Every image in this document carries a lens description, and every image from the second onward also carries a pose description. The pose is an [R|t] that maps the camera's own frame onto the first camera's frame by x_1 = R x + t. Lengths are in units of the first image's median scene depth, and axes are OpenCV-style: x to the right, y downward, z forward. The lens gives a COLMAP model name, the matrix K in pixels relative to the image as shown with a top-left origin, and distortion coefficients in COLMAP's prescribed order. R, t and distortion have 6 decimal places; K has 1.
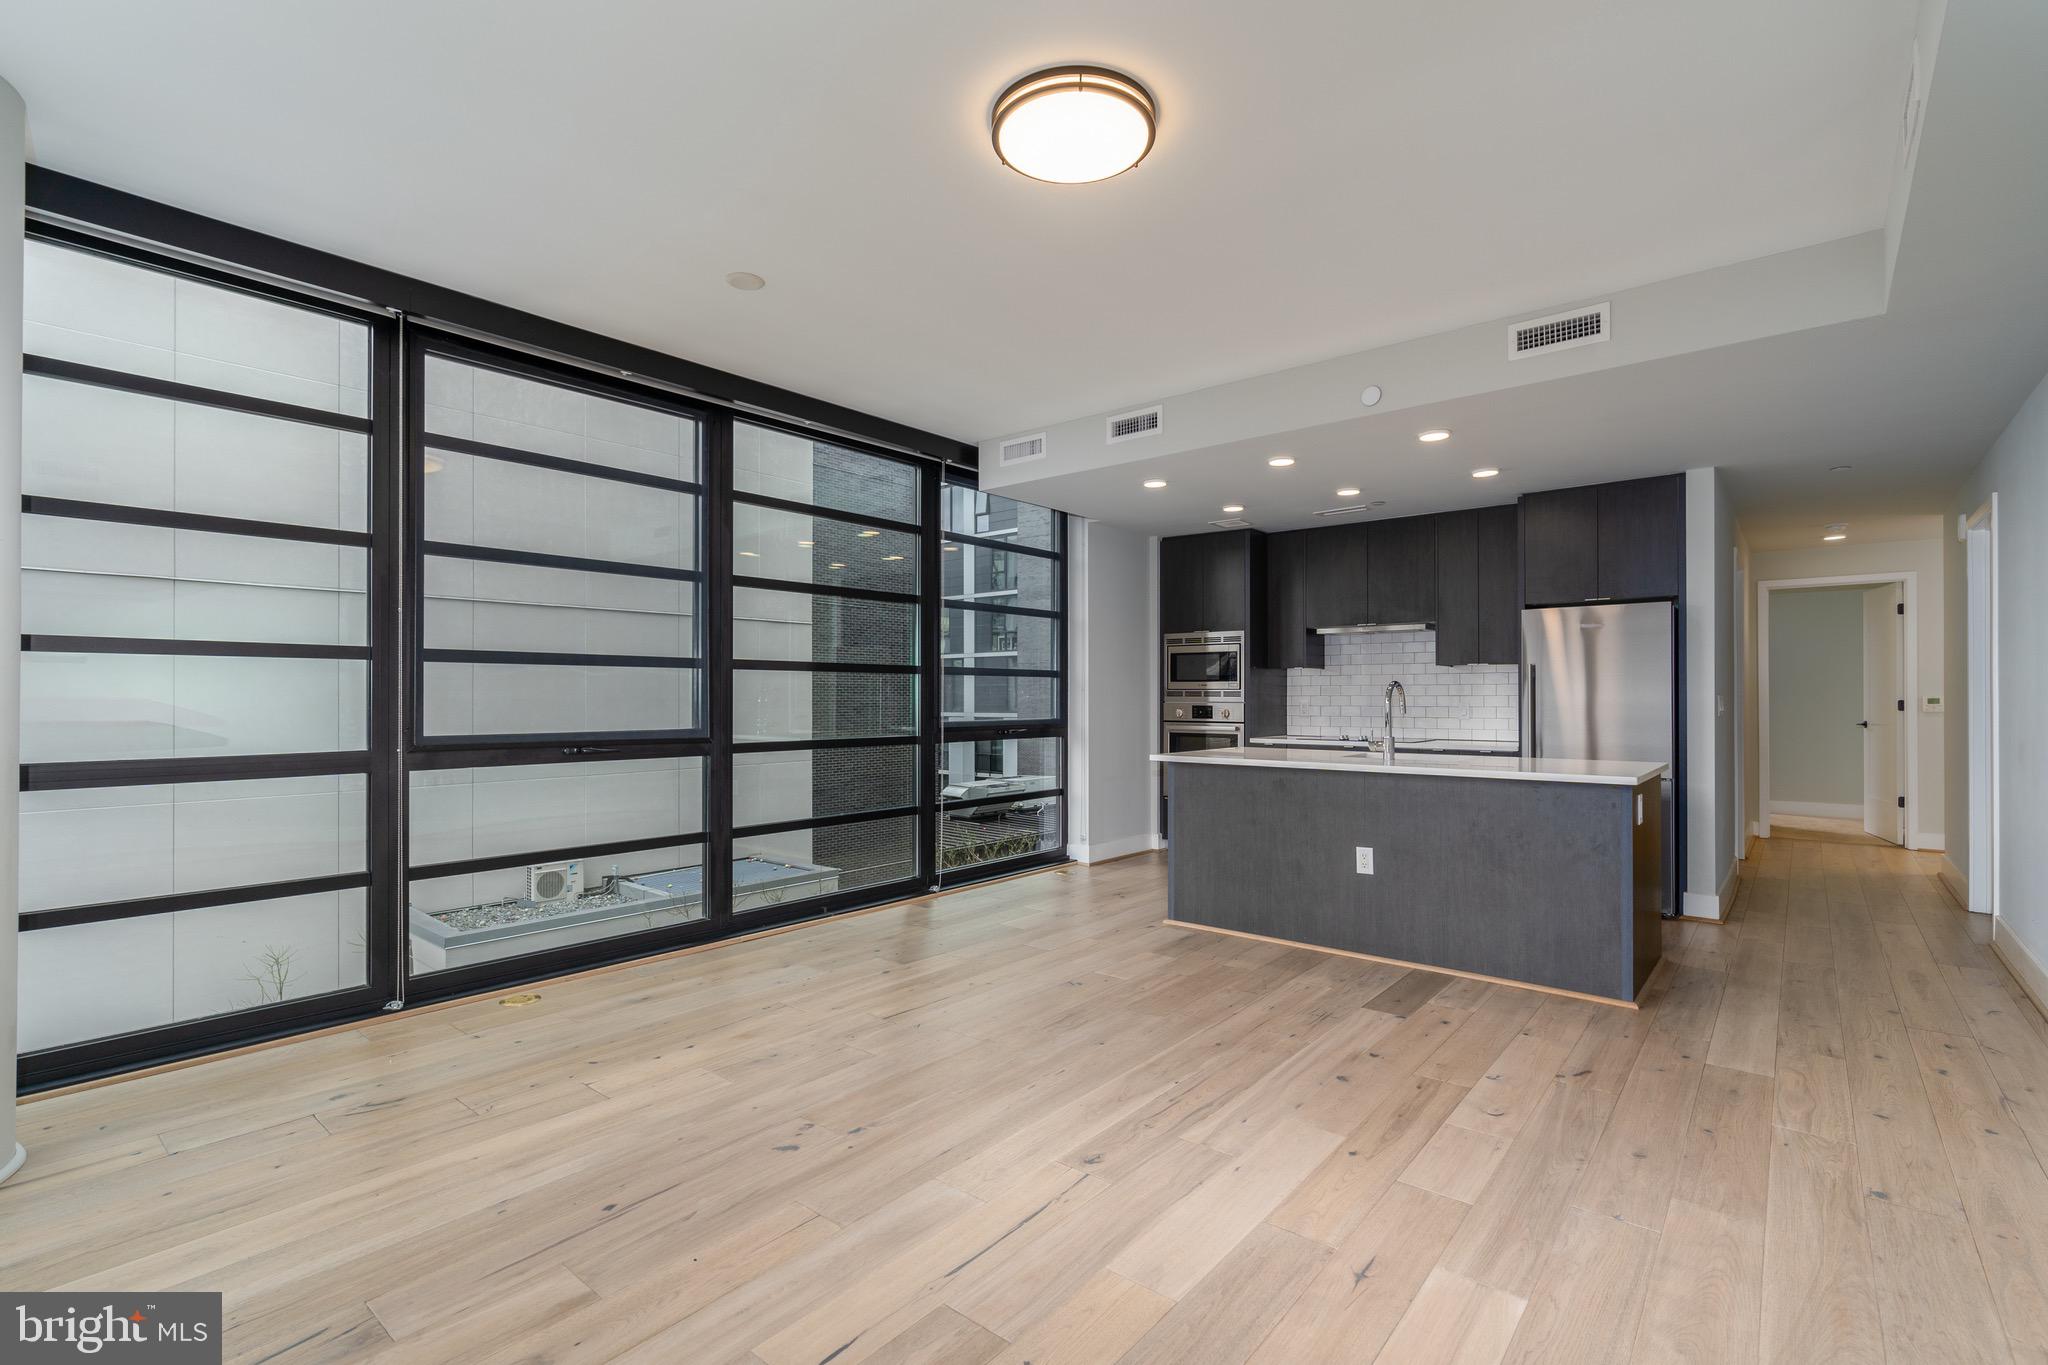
lens RADIAL K [[940.5, 0, 1024.0], [0, 940.5, 682.5], [0, 0, 1]] dist [-0.004293, 0.000099]
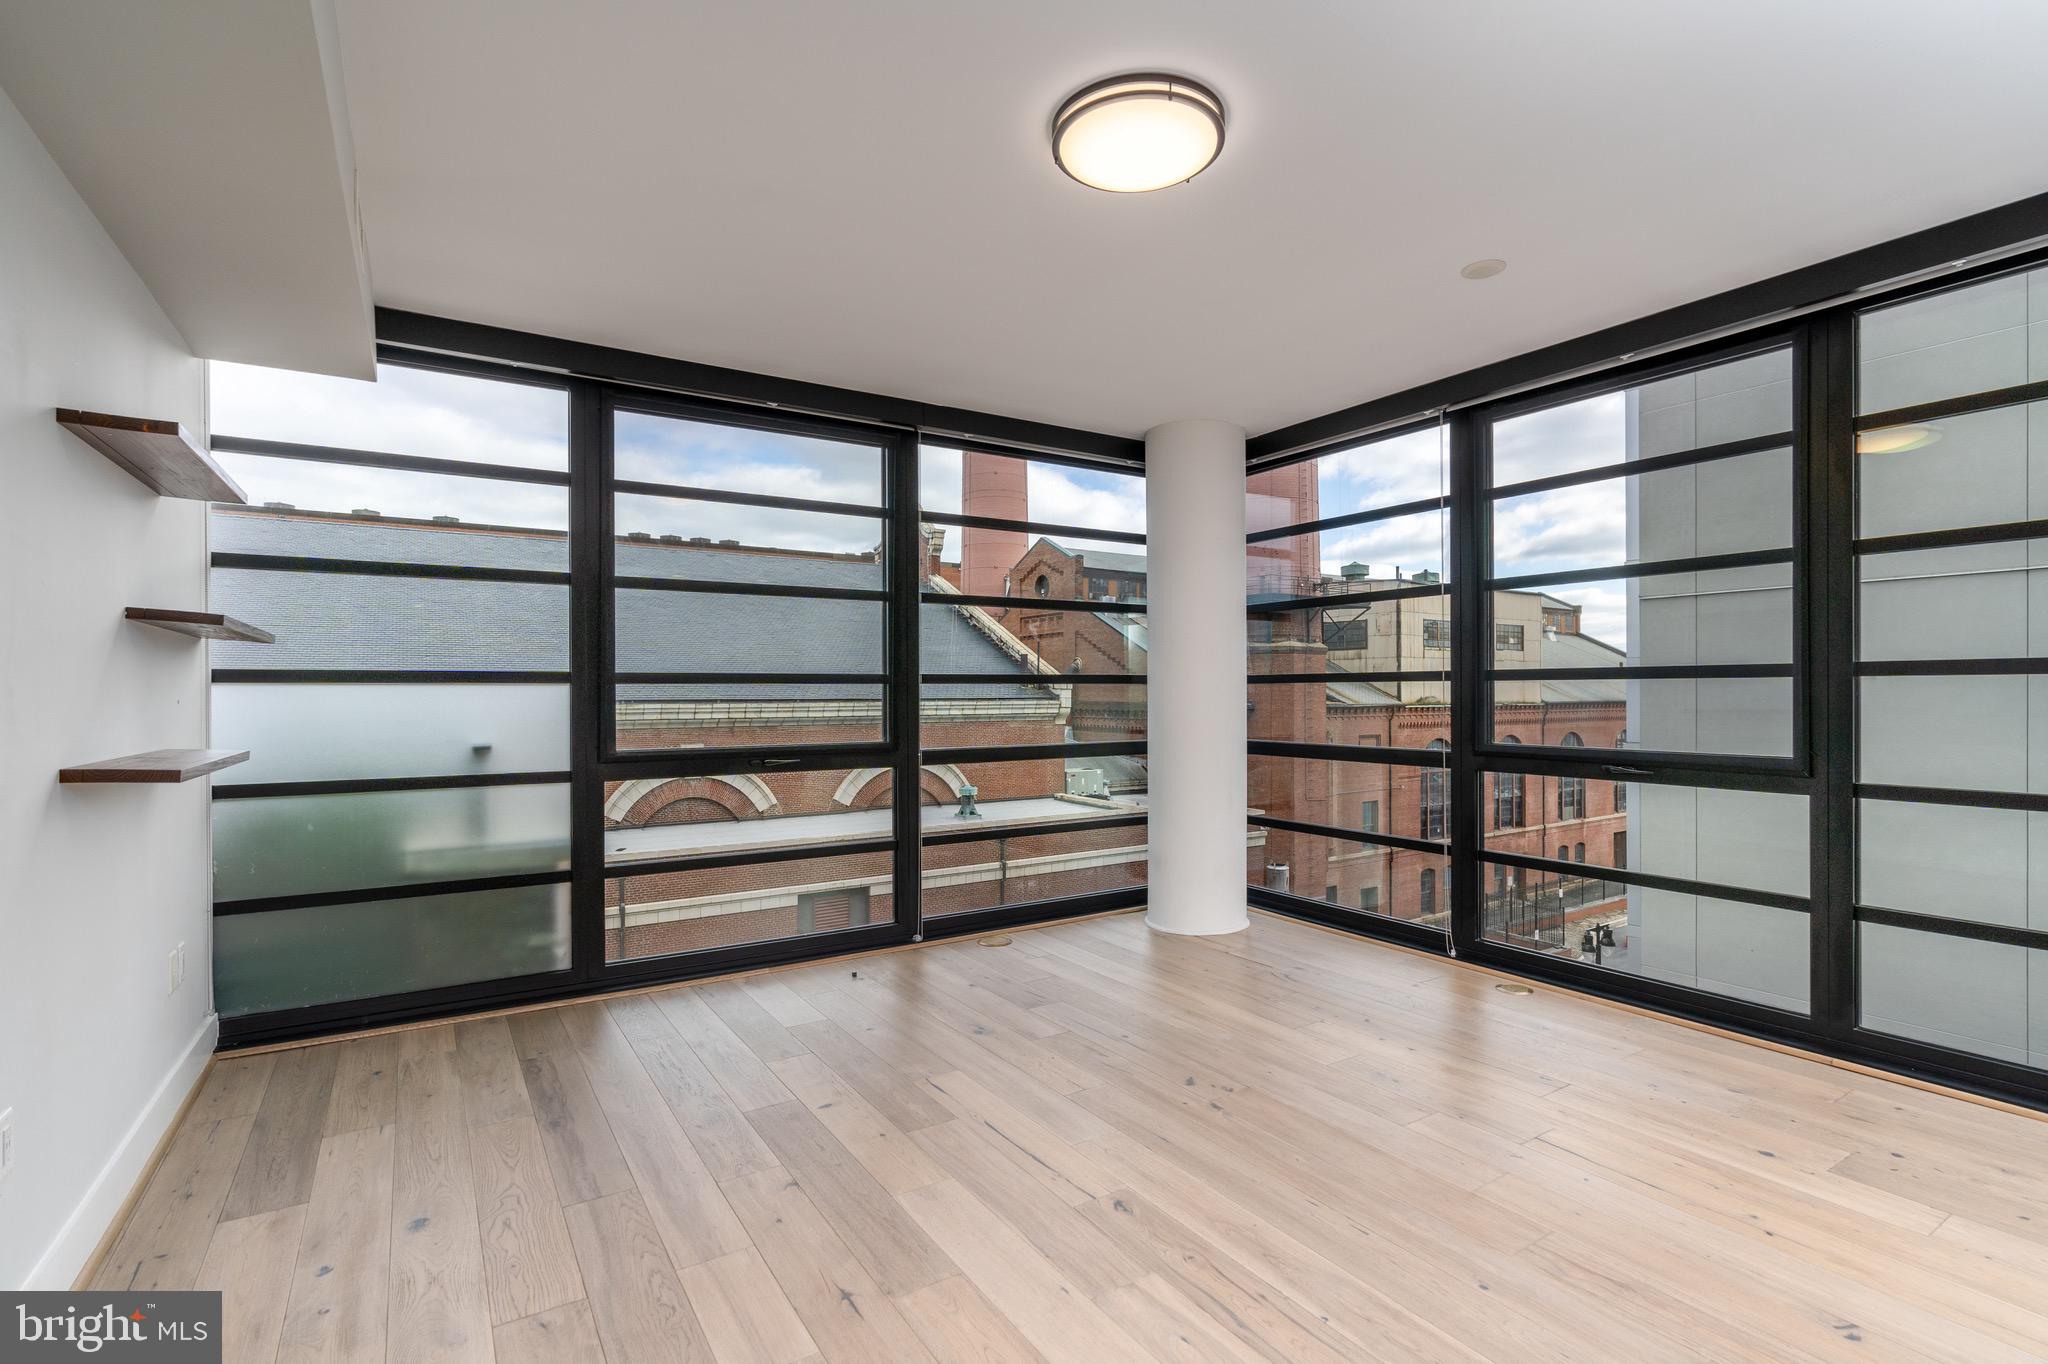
lens RADIAL K [[952.8, 0, 1044.5], [0, 952.8, 683.9], [0, 0, 1]] dist [-0.002049, 0.000573]
pose [[-0.292970, -0.005626, -0.956105, 0.540339], [0.019660, 0.999736, -0.011907, -0.012146], [0.955920, -0.022285, -0.292782, 0.633810]]
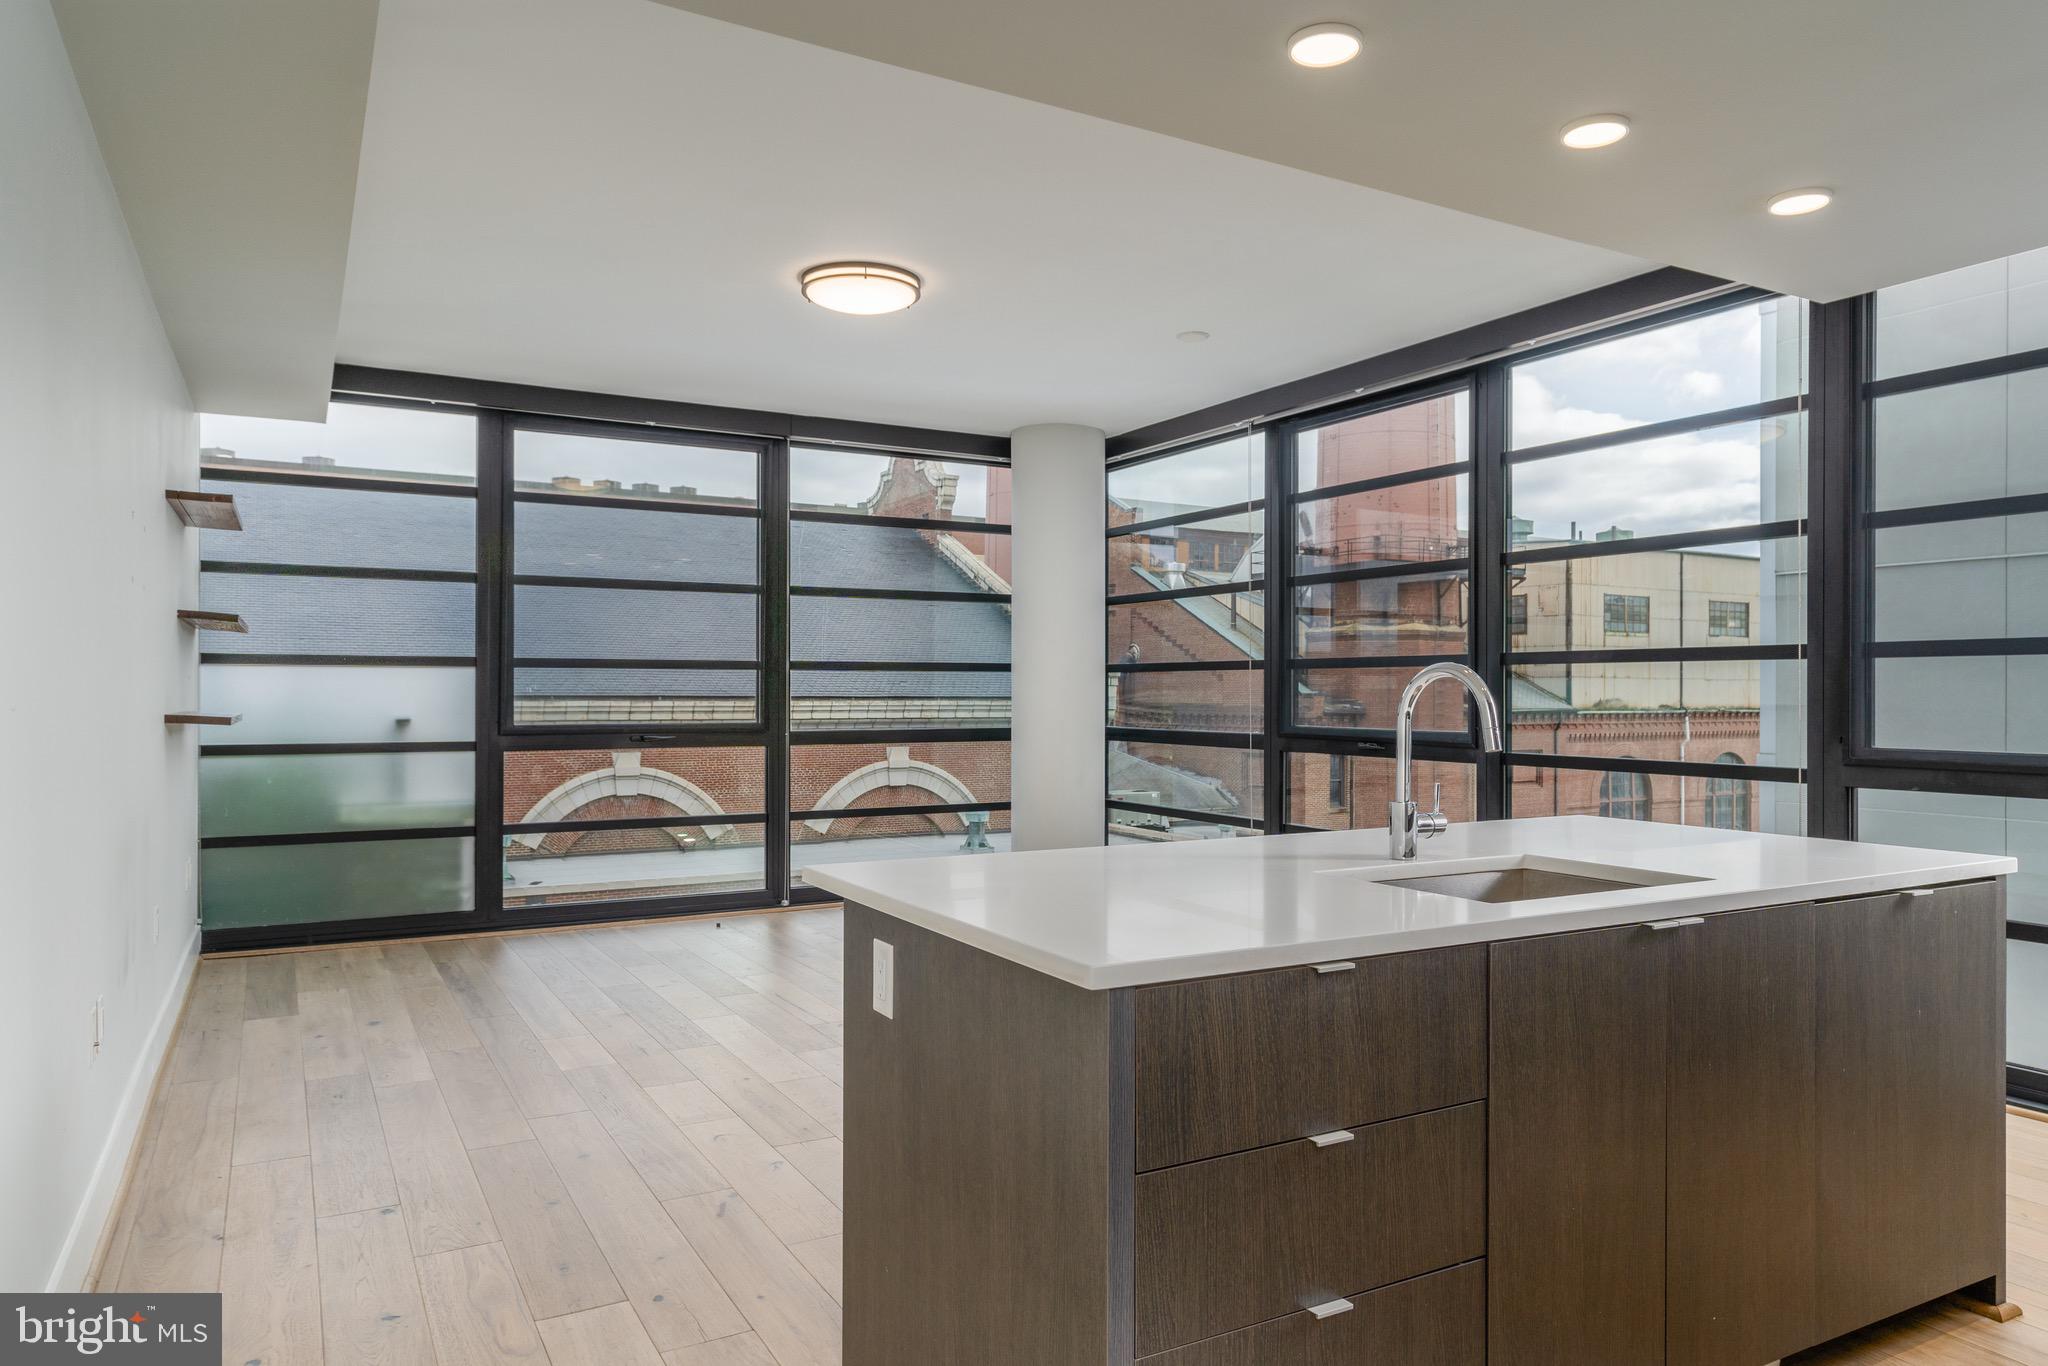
lens RADIAL K [[1290.7, 0, 1029.4], [0, 1290.7, 670.0], [0, 0, 1]] dist [0.001411, -0.002349]
pose [[-0.347070, -0.014244, -0.937731, 0.933796], [0.013593, 0.999703, -0.020216, 0.008470], [0.937741, -0.019764, -0.346773, 1.007723]]
